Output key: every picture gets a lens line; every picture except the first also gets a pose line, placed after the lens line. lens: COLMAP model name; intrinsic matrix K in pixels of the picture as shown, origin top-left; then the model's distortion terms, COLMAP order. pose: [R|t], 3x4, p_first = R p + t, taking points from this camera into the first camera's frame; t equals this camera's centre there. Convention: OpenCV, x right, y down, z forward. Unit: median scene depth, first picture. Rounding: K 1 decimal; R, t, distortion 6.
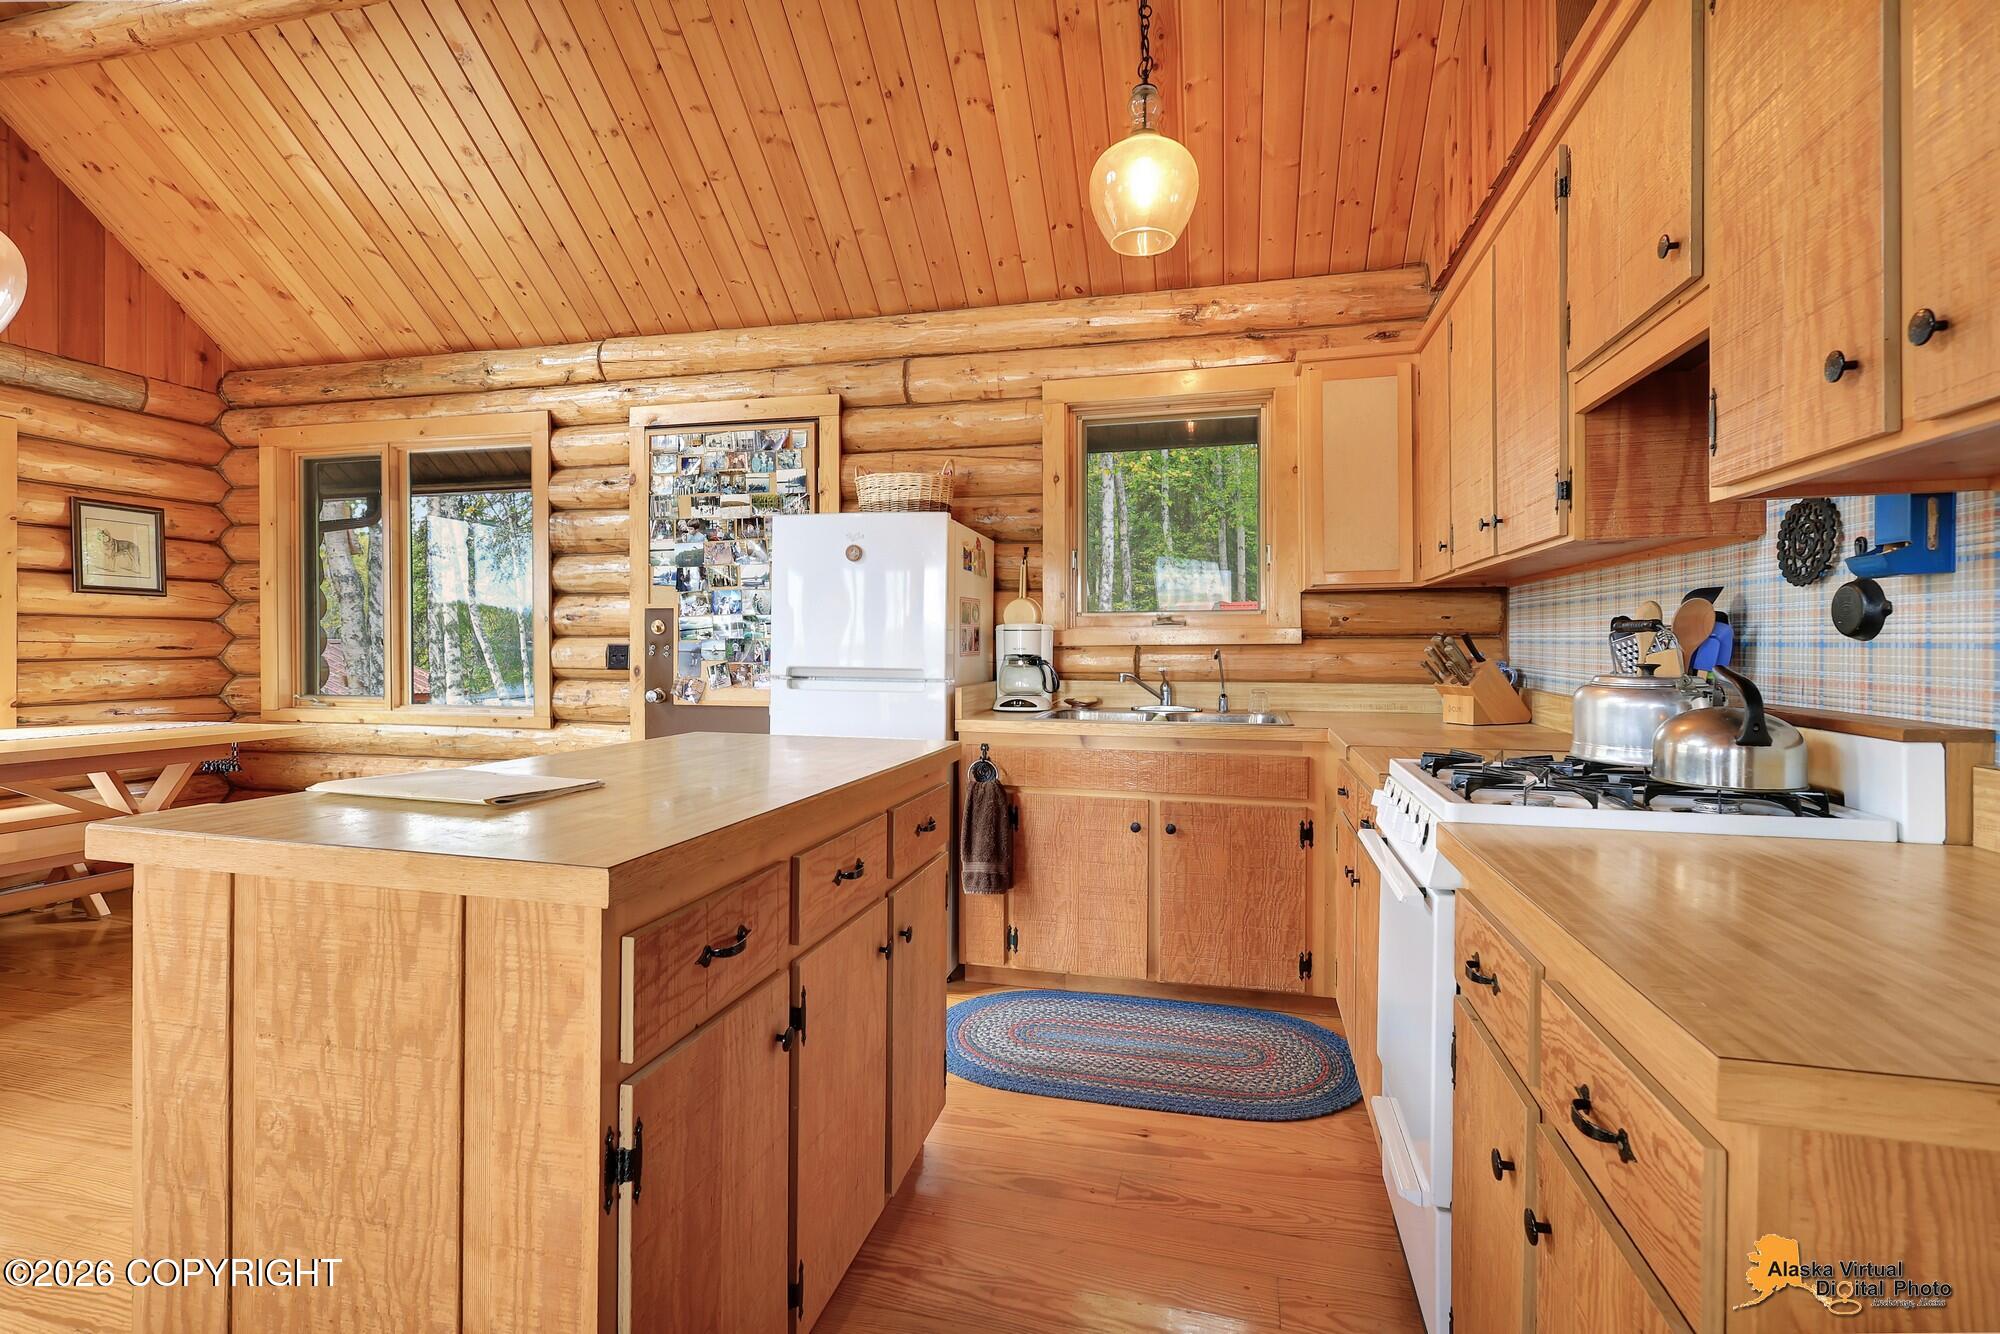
lens RADIAL K [[927.6, 0, 1000.0], [0, 927.6, 653.0], [0, 0, 1]] dist [-0.002288, 0.000705]
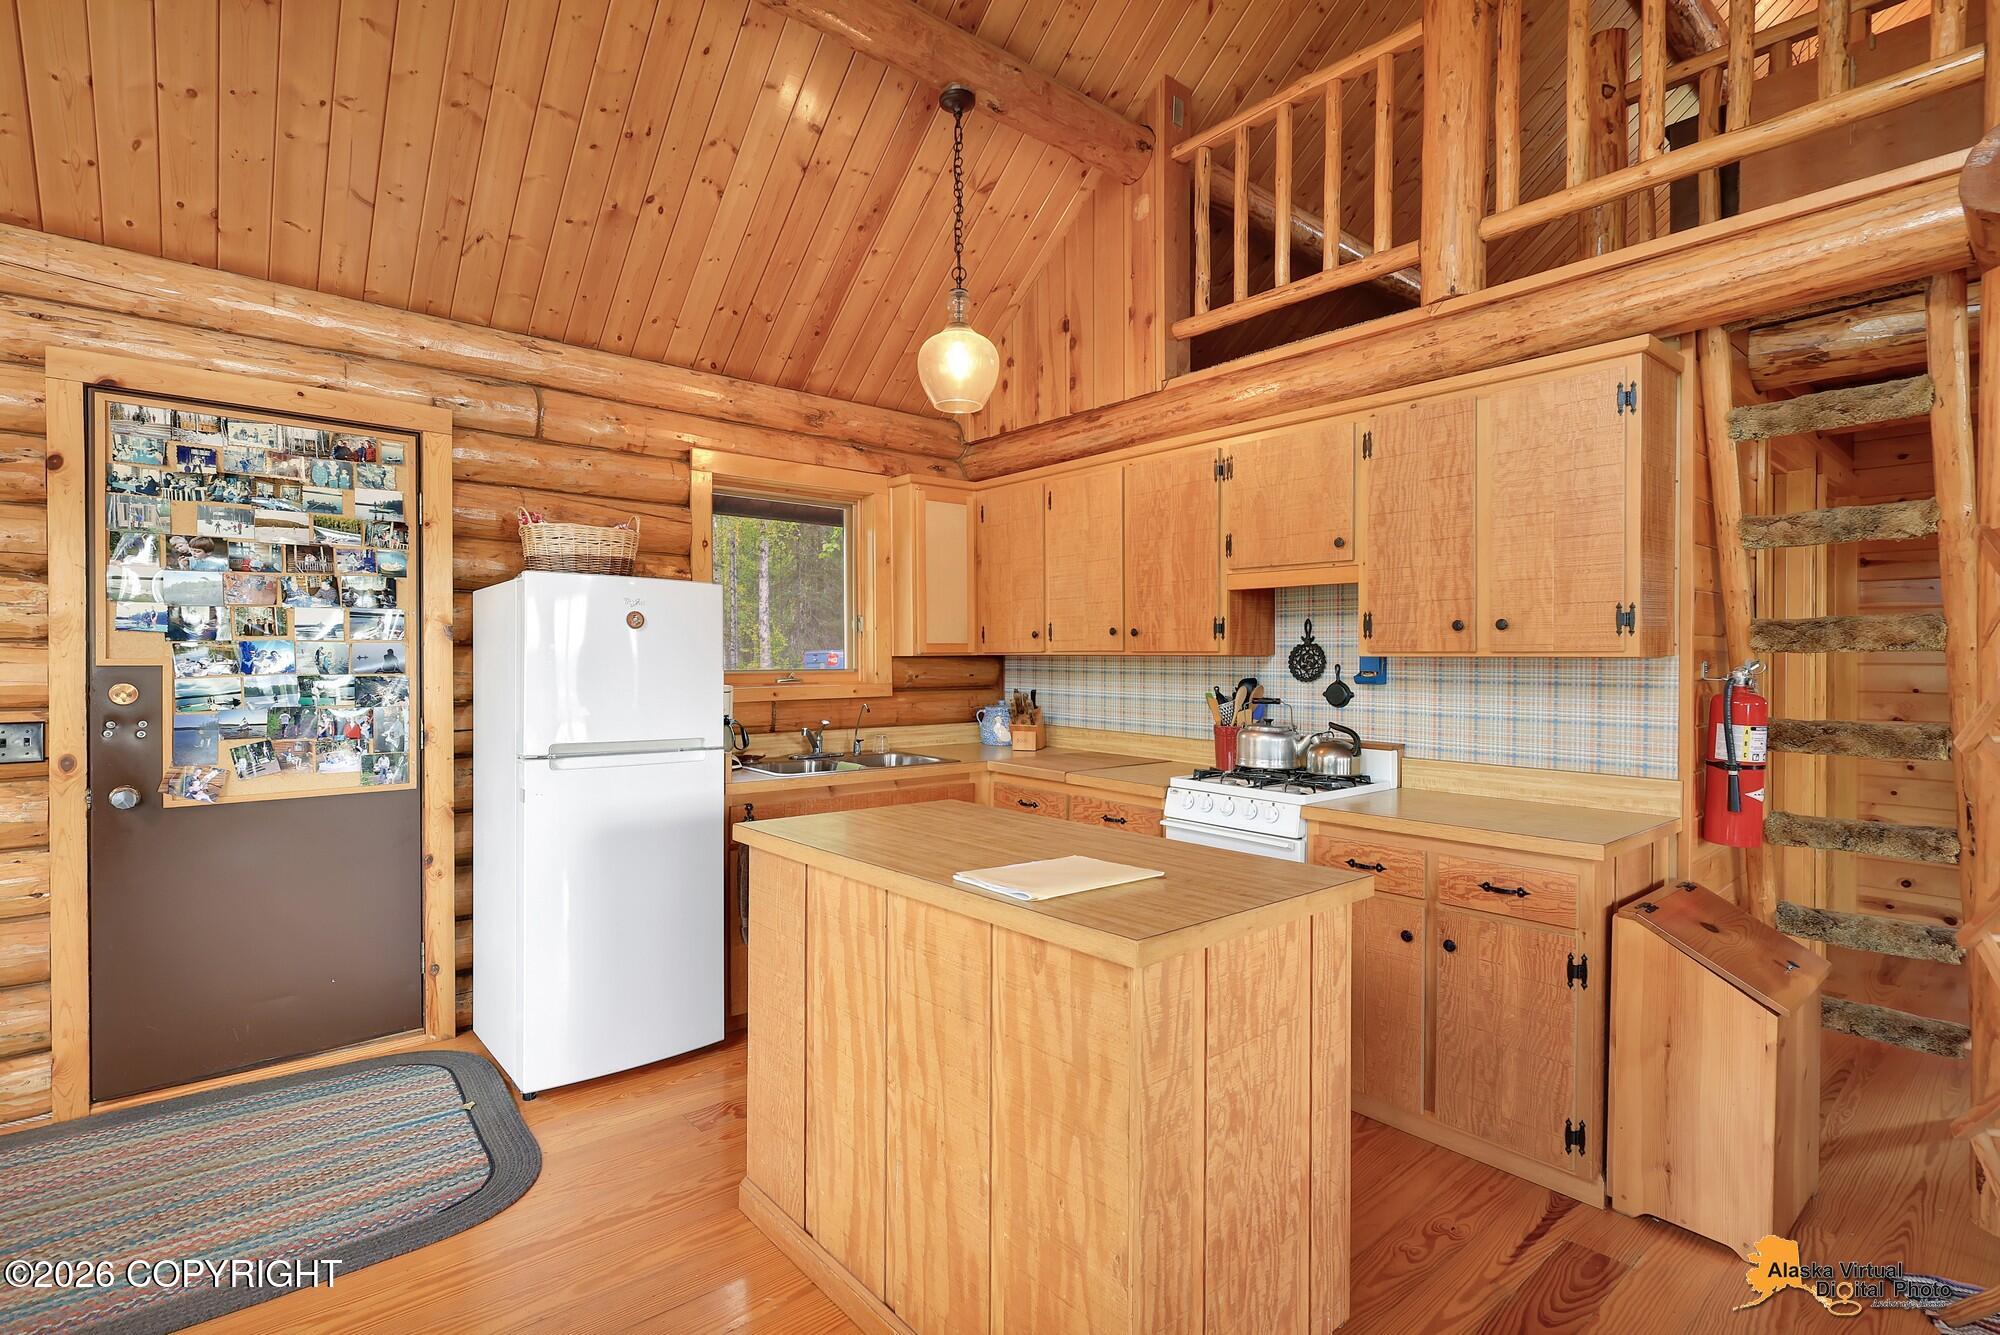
lens RADIAL K [[925.7, 0, 995.4], [0, 925.7, 665.4], [0, 0, 1]] dist [-0.002635, 0.000177]
pose [[0.586709, -0.004733, 0.809784, -0.685398], [0.004743, 0.999986, 0.002409, -0.059737], [-0.809784, 0.002428, 0.586723, 0.142699]]
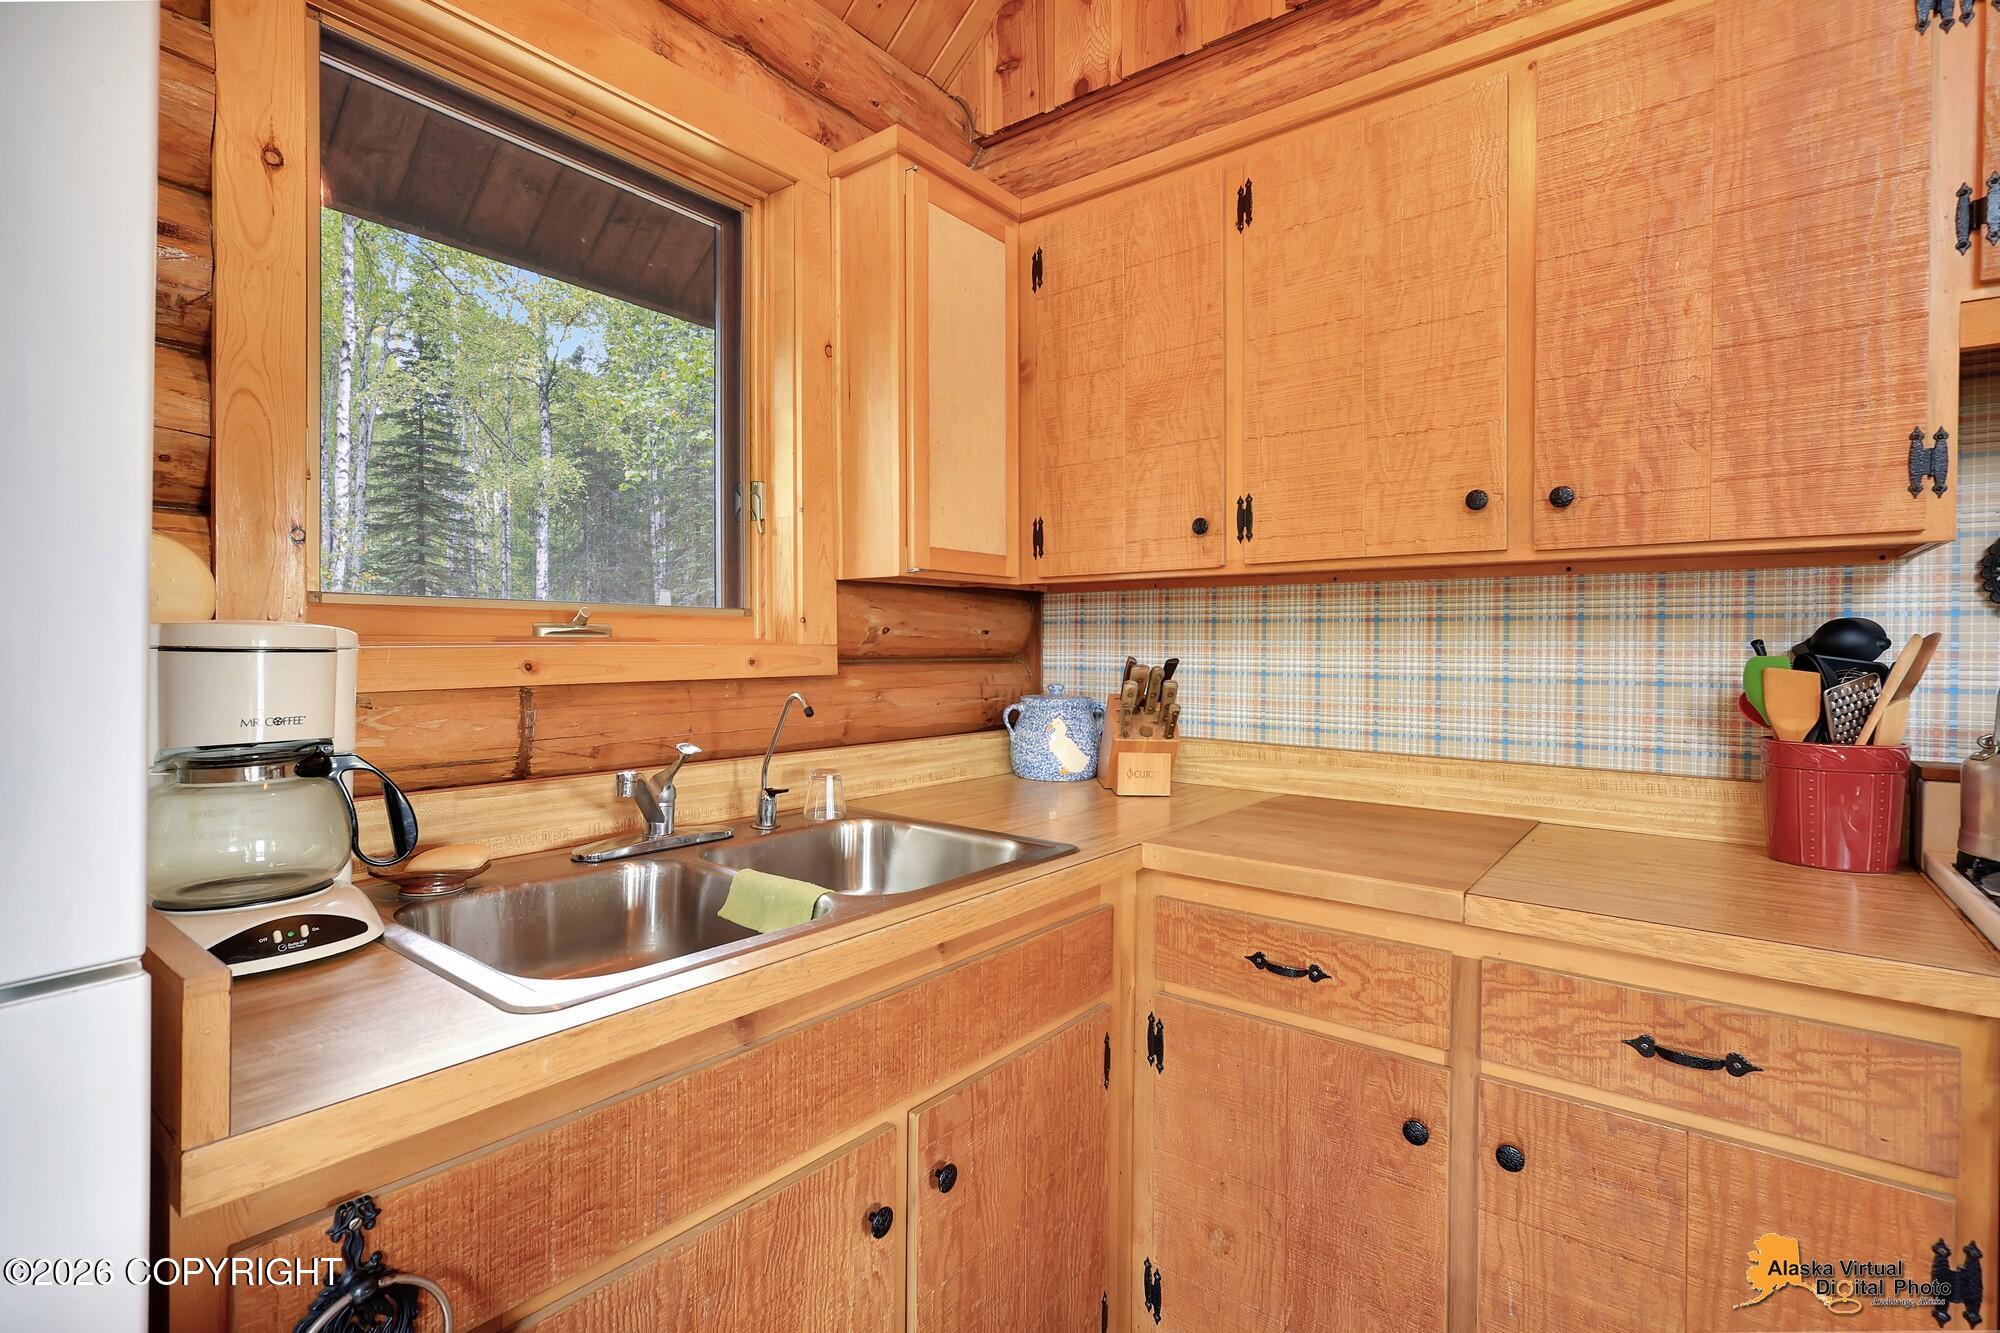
lens RADIAL K [[927.6, 0, 1000.0], [0, 927.6, 652.5], [0, 0, 1]] dist [-0.002288, 0.000705]
pose [[0.403601, -0.001111, 0.914935, -0.144088], [0.002853, 0.999996, -0.000044, -0.024621], [-0.914931, 0.002628, 0.403602, 0.755081]]
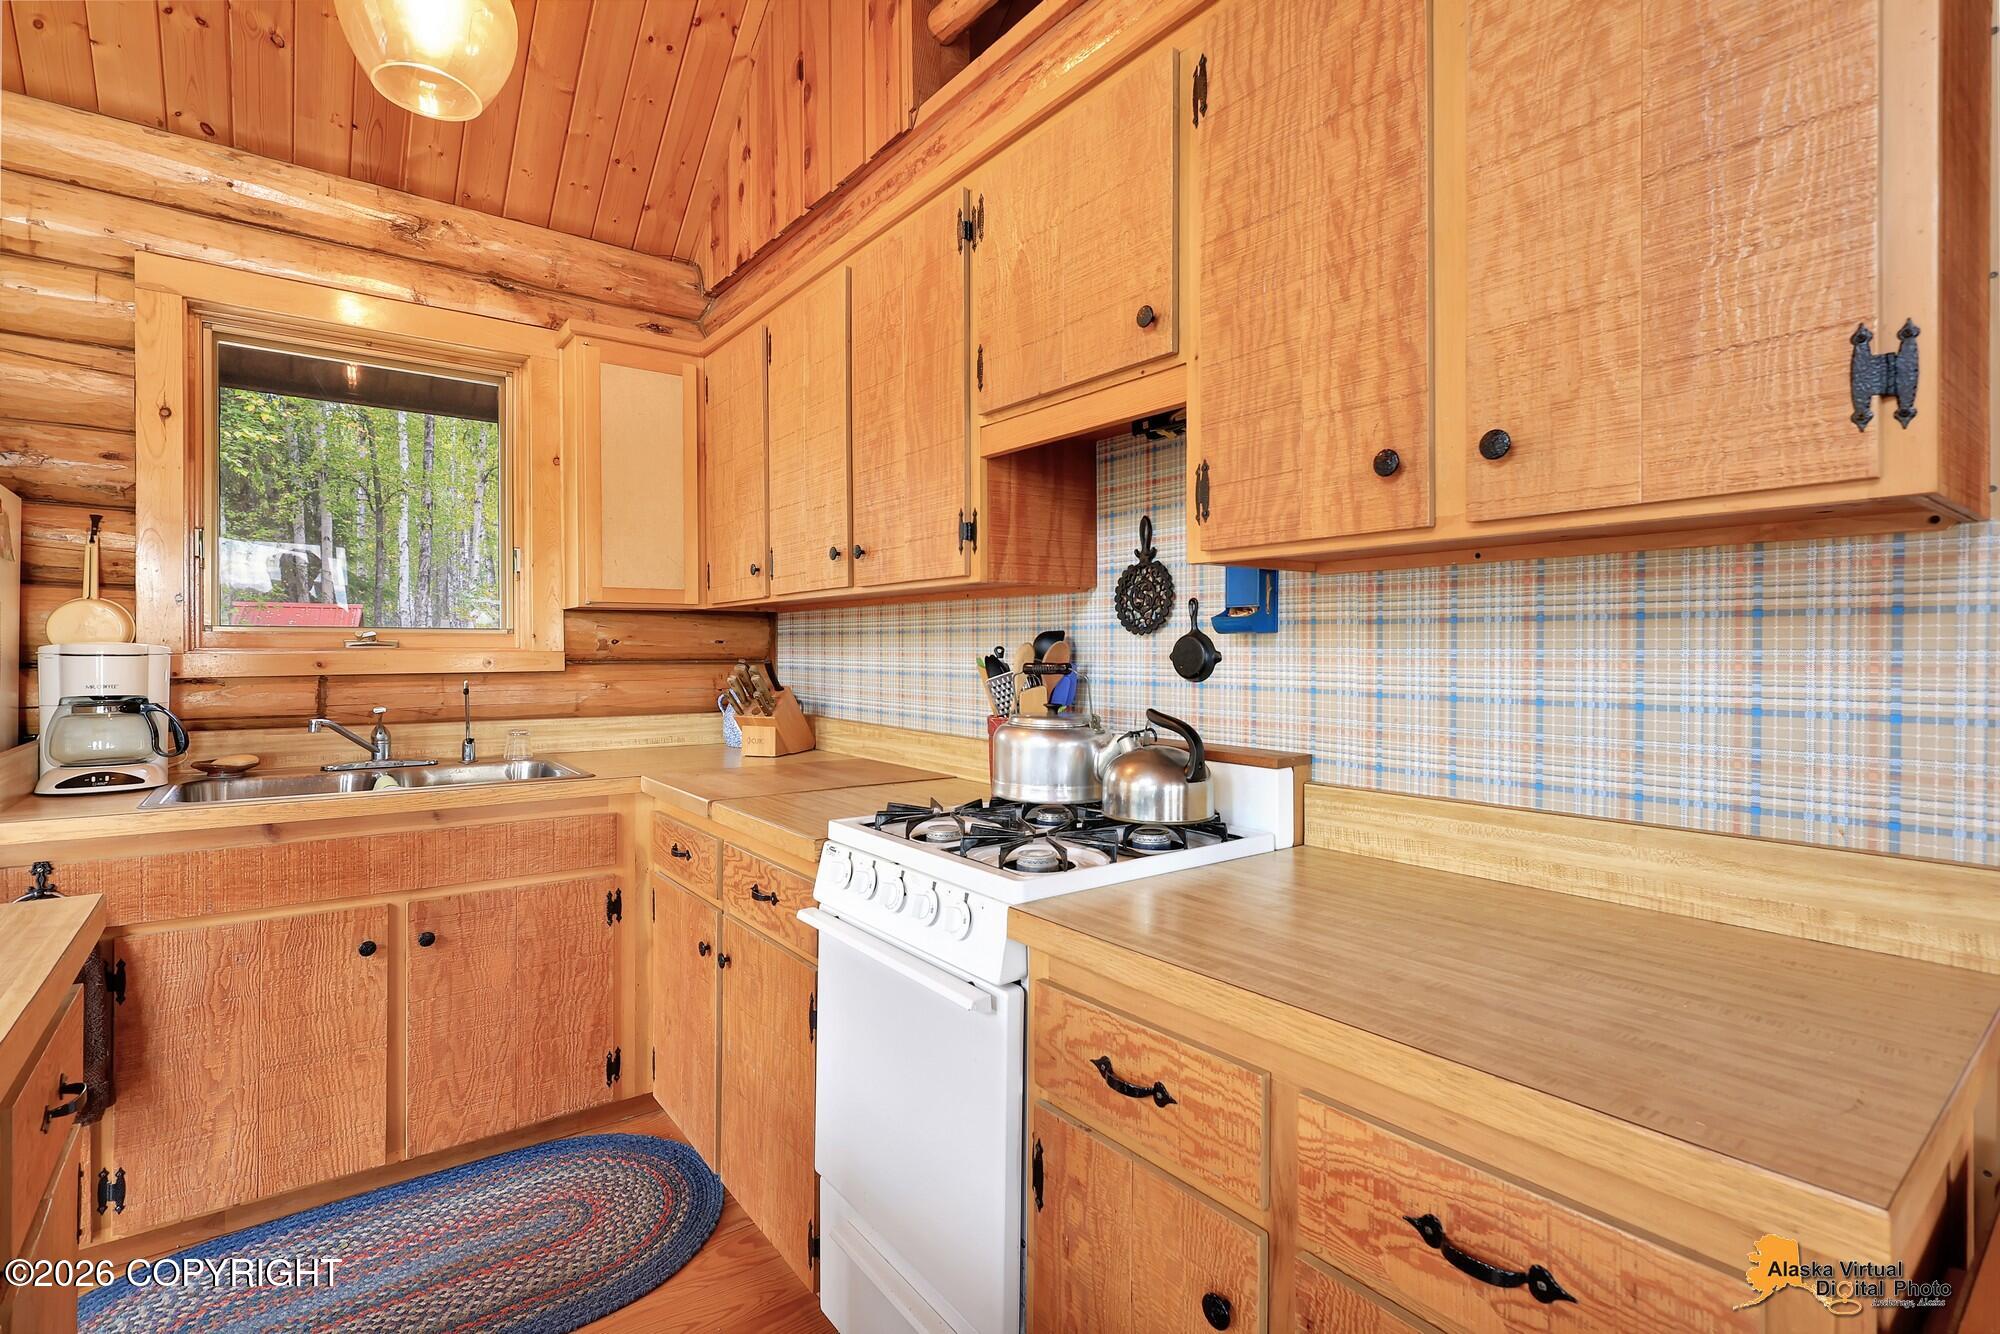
lens RADIAL K [[920.4, 0, 989.9], [0, 920.4, 654.8], [0, 0, 1]] dist [-0.000908, -0.000860]
pose [[0.624463, 0.000195, 0.781054, -0.088813], [0.004927, 0.999979, -0.004190, -0.020805], [-0.781039, 0.006465, 0.624449, 0.202460]]
